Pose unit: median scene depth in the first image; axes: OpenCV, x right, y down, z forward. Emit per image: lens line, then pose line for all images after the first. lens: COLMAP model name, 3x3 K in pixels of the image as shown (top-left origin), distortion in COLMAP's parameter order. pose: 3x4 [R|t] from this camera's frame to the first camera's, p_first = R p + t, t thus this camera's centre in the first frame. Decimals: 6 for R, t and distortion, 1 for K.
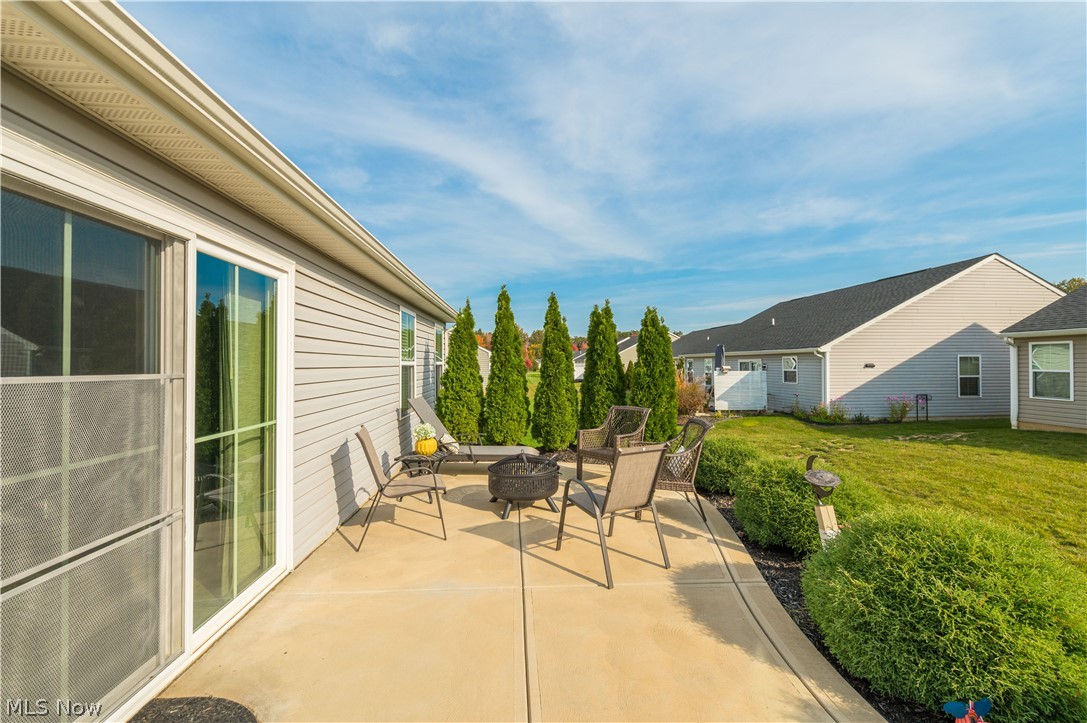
lens RADIAL K [[439.1, 0, 557.3], [0, 439.1, 390.9], [0, 0, 1]] dist [0.015564, -0.002073]
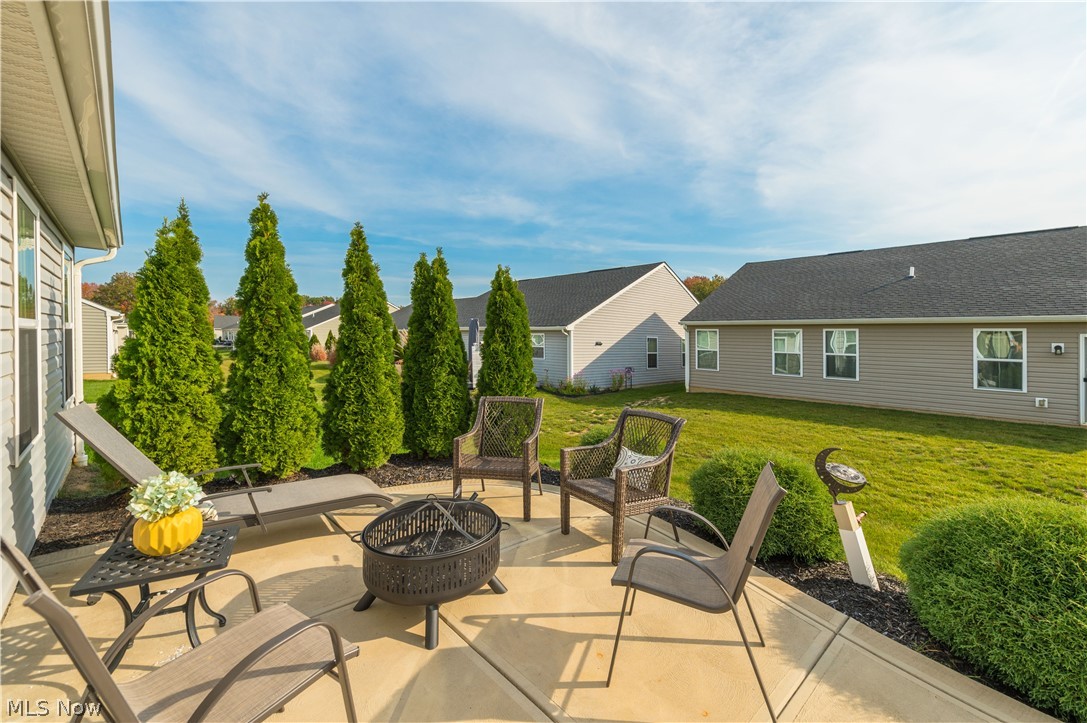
lens RADIAL K [[439.1, 0, 559.6], [0, 439.1, 352.5], [0, 0, 1]] dist [0.015564, -0.002073]
pose [[0.767330, 0.002860, 0.641245, -0.112243], [0.014494, 0.999657, -0.021803, -0.009361], [-0.641088, 0.026024, 0.767026, 0.175399]]
